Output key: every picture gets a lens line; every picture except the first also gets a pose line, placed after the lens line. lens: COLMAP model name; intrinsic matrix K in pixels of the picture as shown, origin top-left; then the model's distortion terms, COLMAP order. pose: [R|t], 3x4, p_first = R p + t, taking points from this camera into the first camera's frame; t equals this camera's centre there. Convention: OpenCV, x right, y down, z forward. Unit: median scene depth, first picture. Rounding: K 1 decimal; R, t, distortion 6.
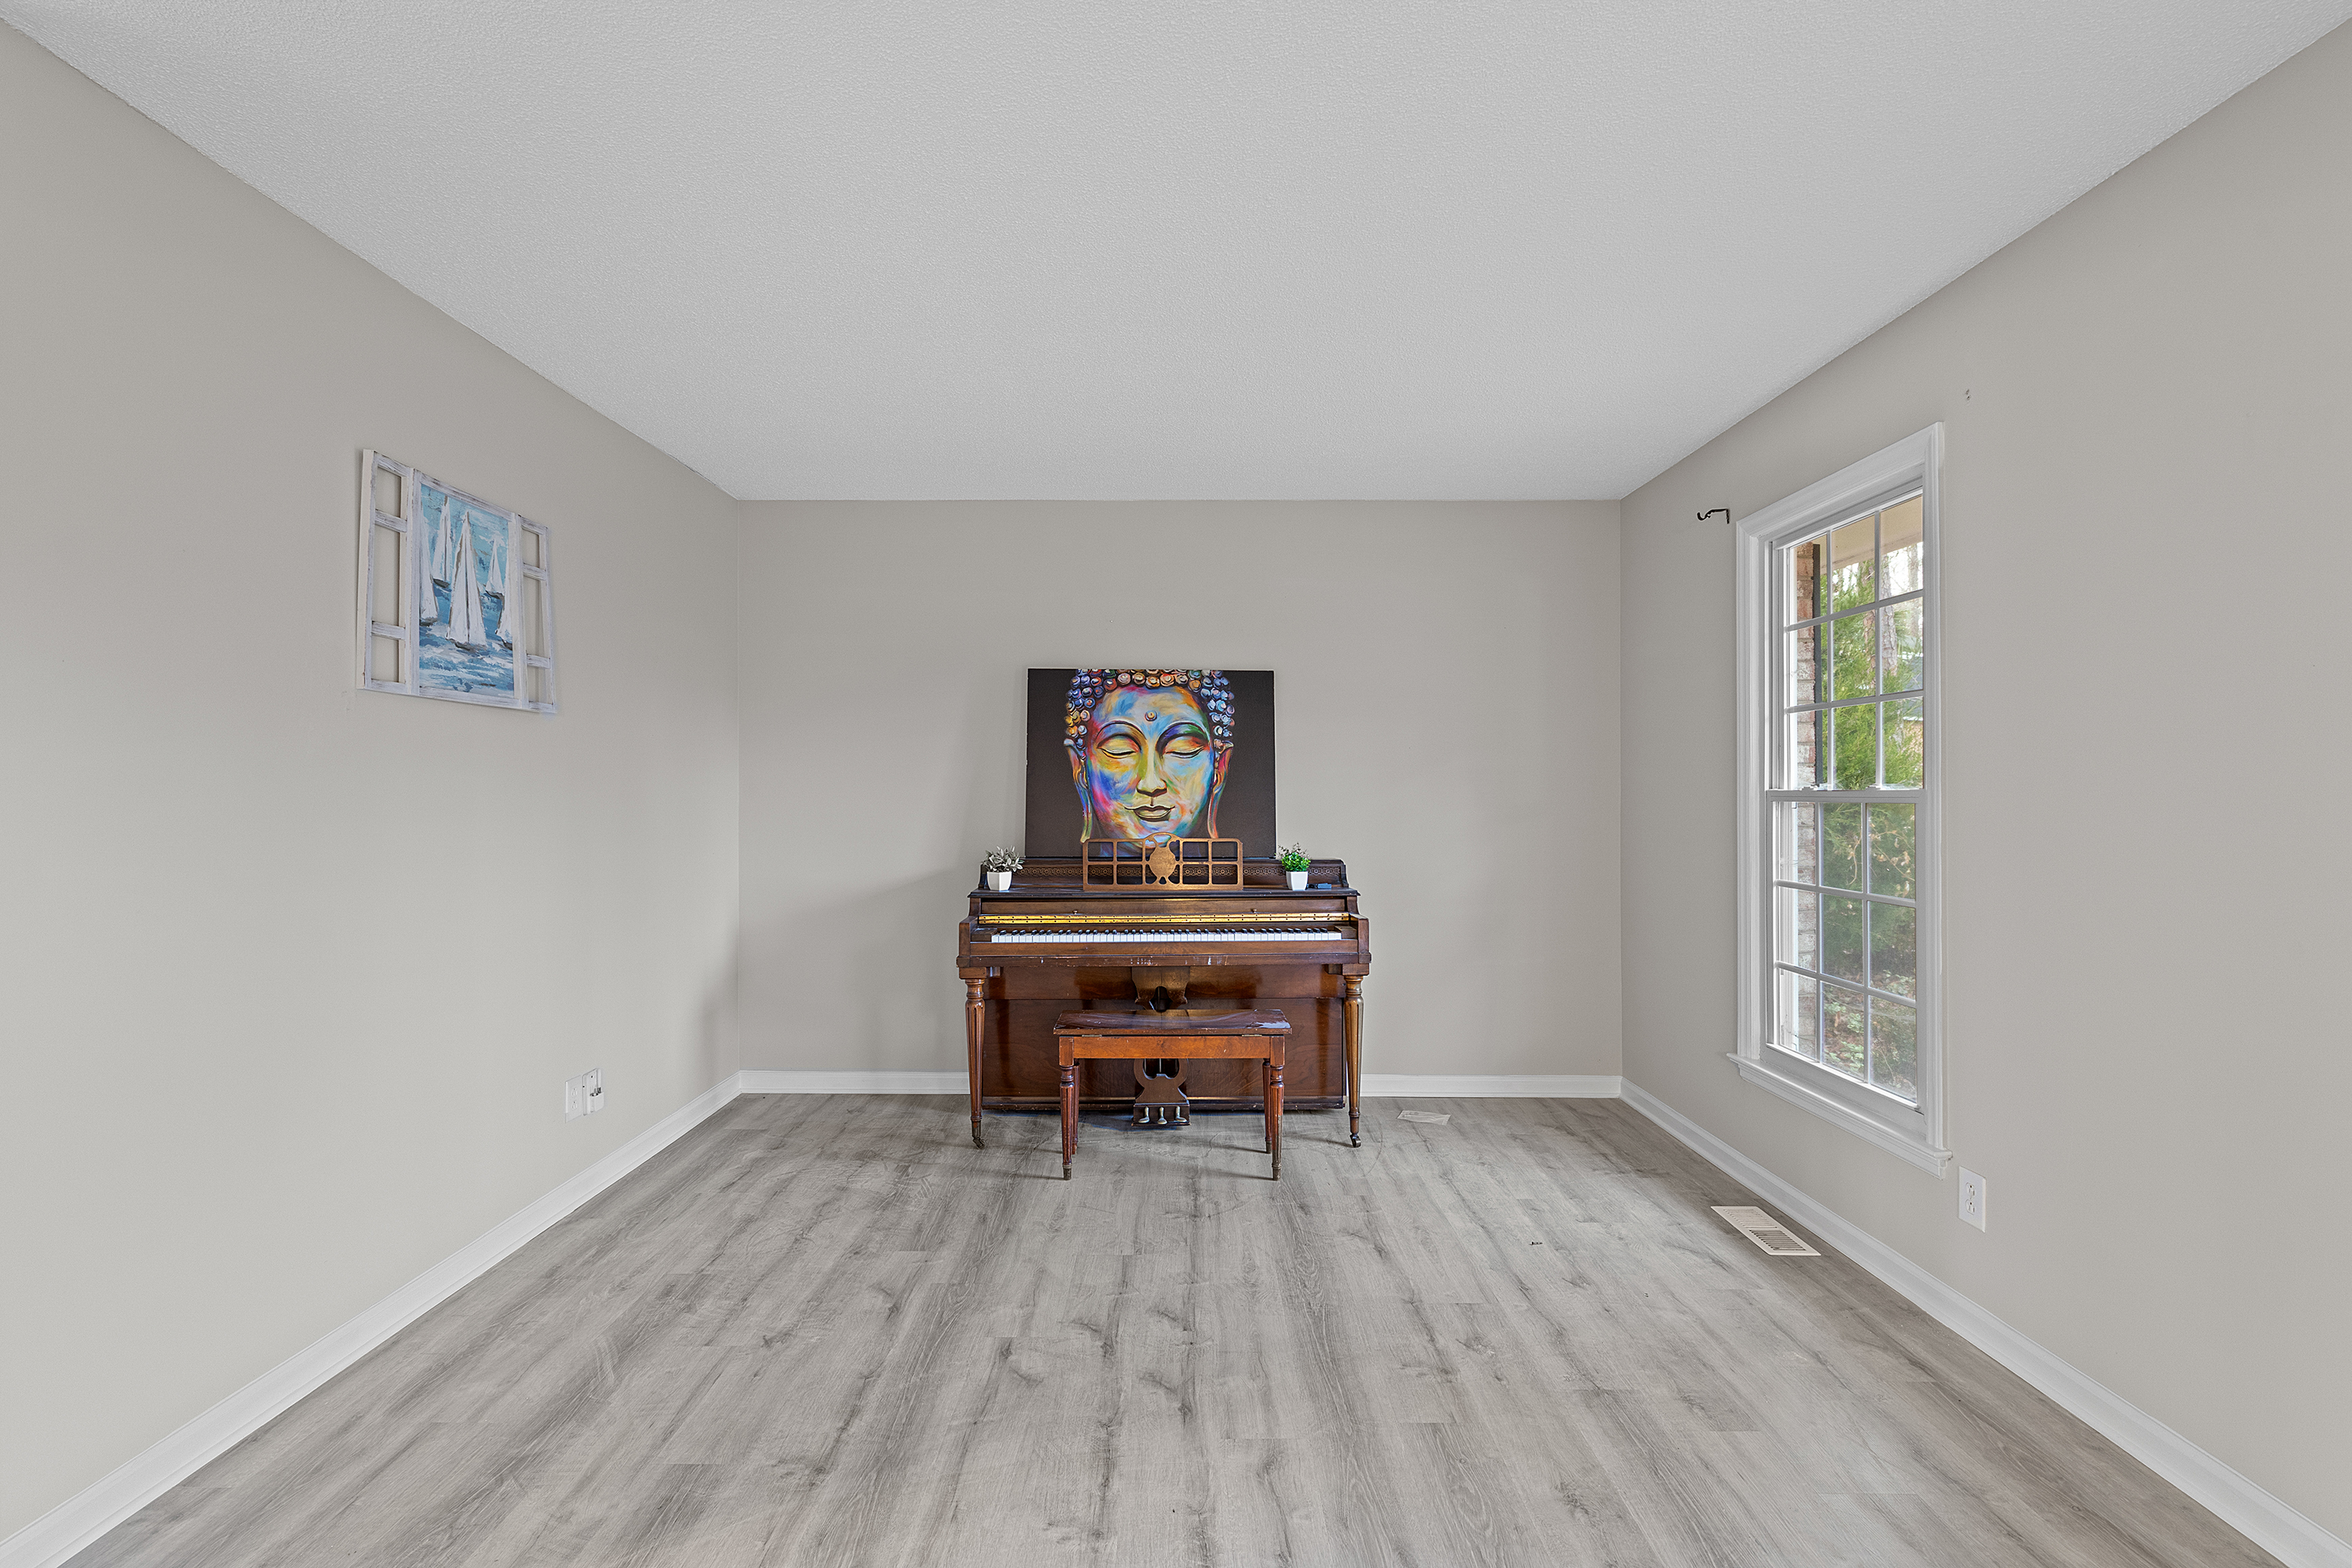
lens RADIAL K [[1078.3, 0, 1165.5], [0, 1078.3, 782.1], [0, 0, 1]] dist [0.001299, -0.000017]
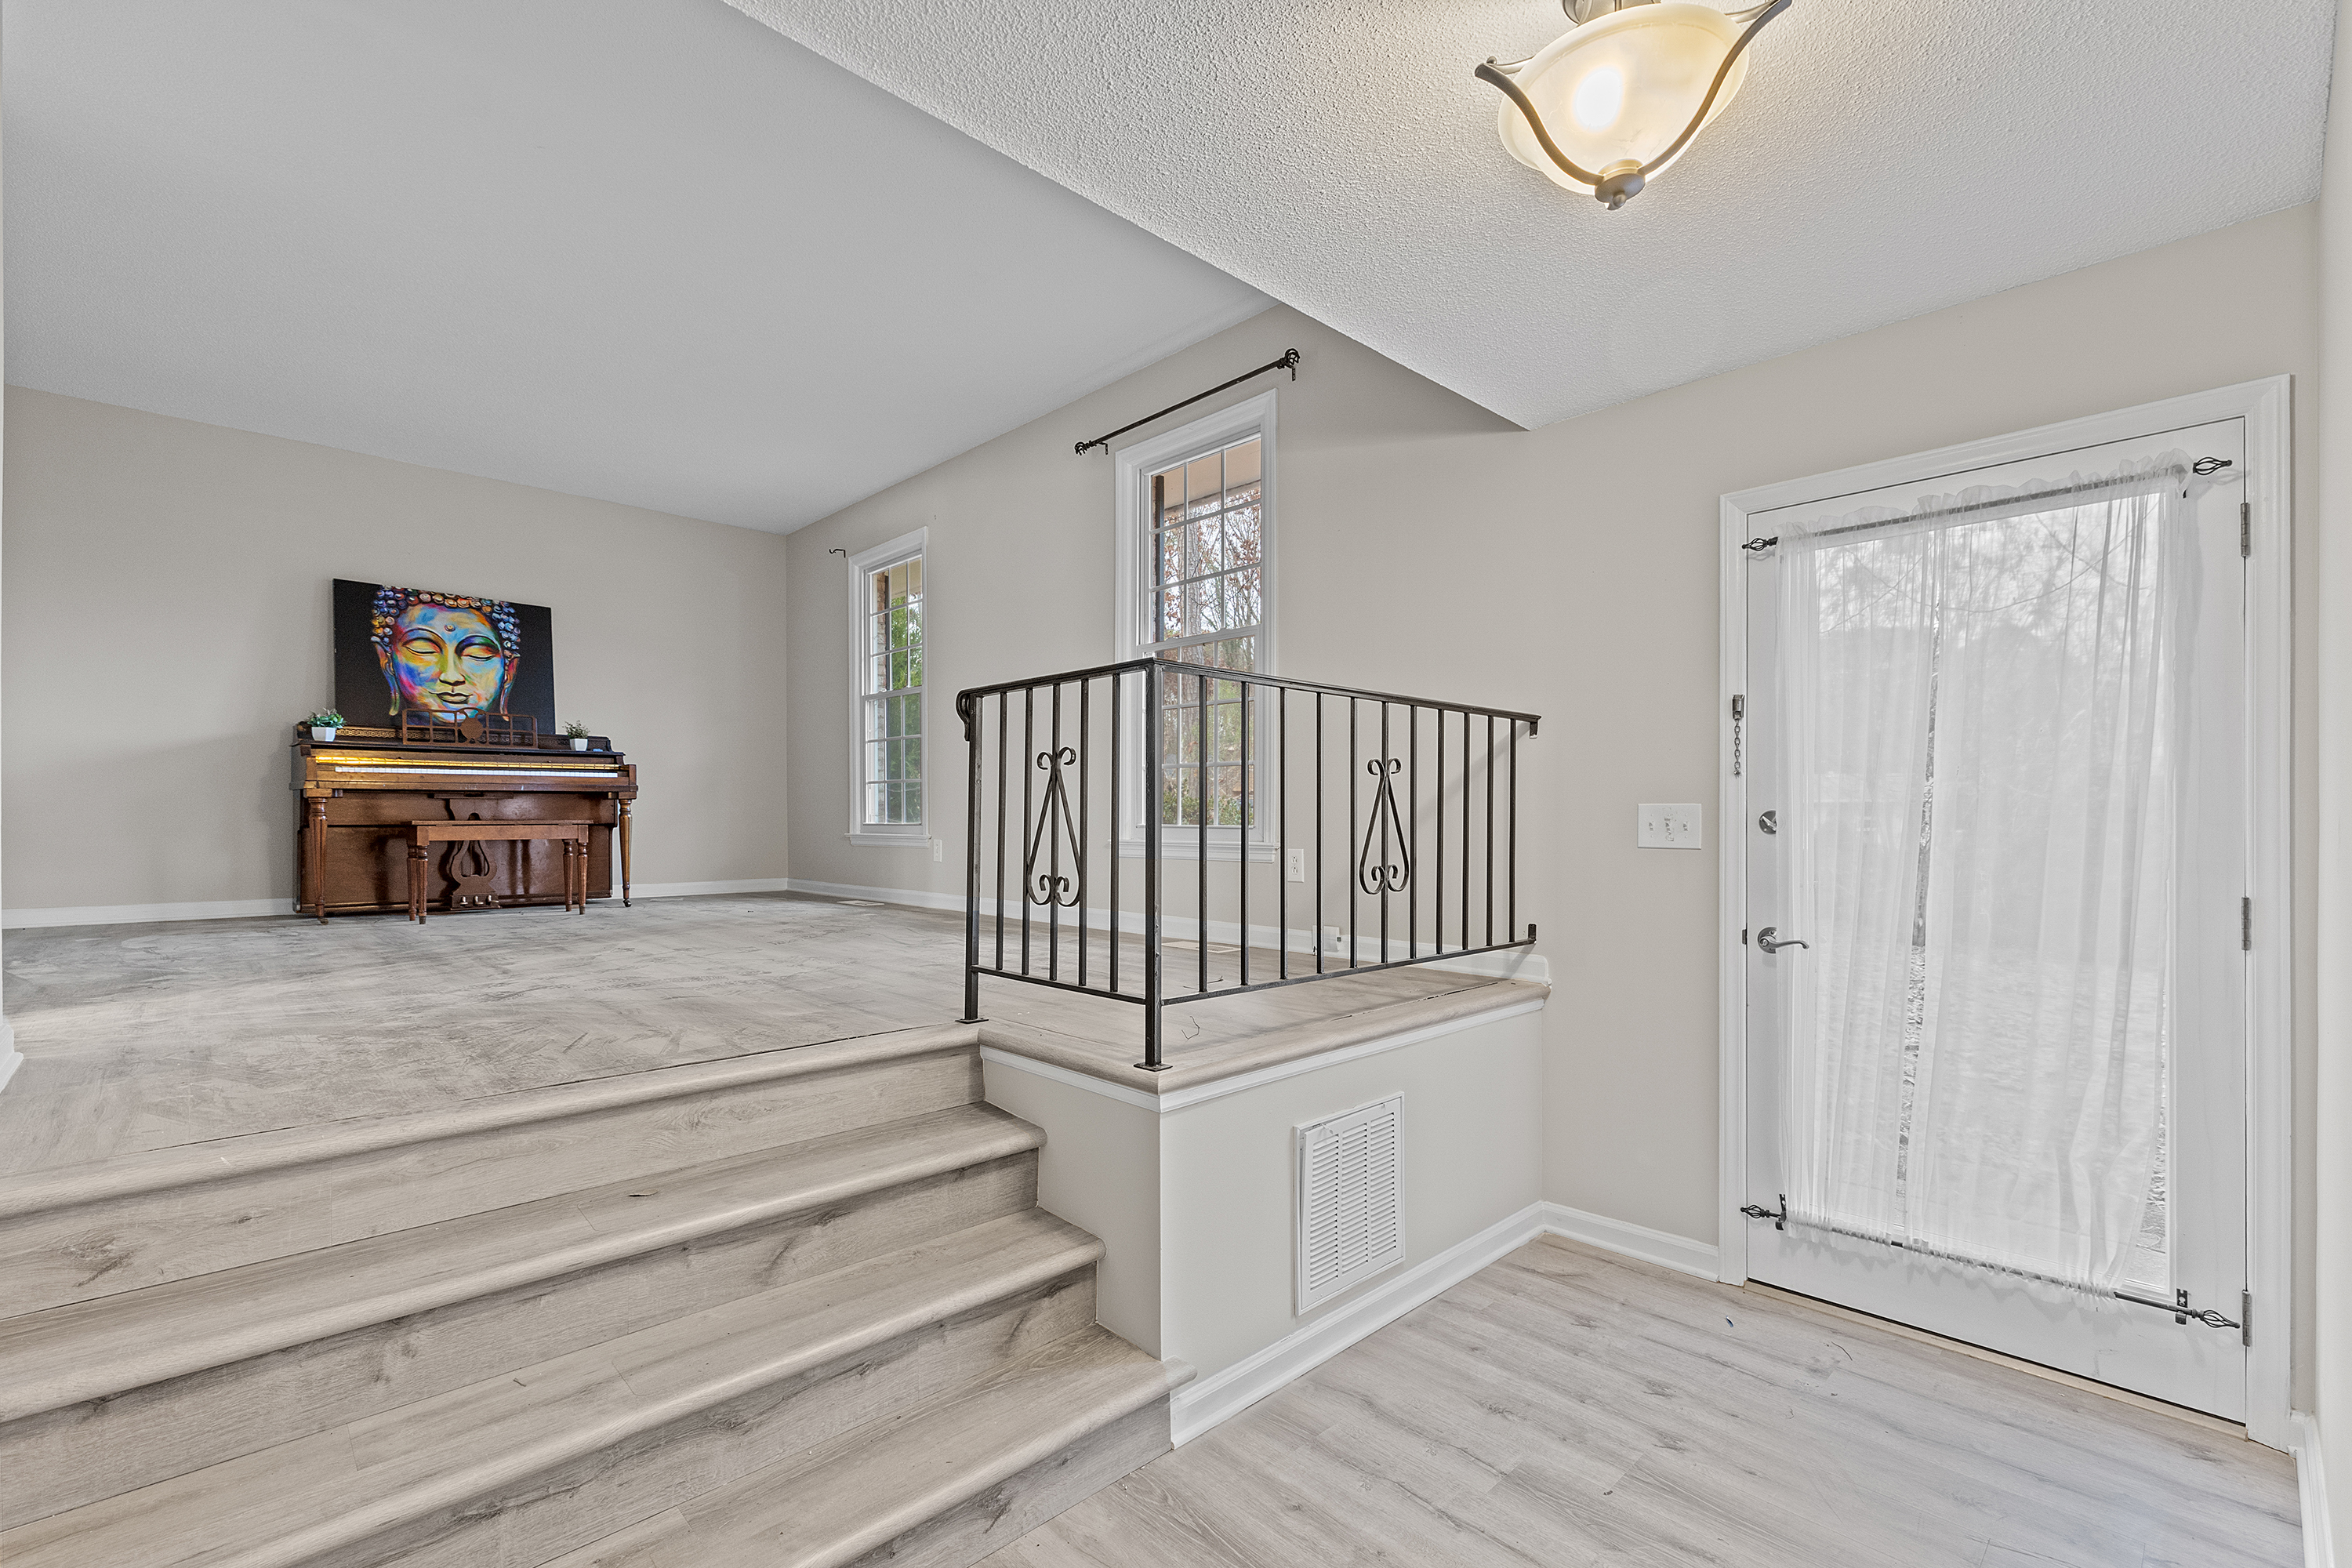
lens RADIAL K [[1023.2, 0, 1180.1], [0, 1023.2, 804.1], [0, 0, 1]] dist [-0.000602, 0.000220]
pose [[0.699800, 0.004639, 0.714324, -0.292317], [0.000295, 0.999977, -0.006783, 0.172048], [-0.714339, 0.004958, 0.699782, -0.568601]]
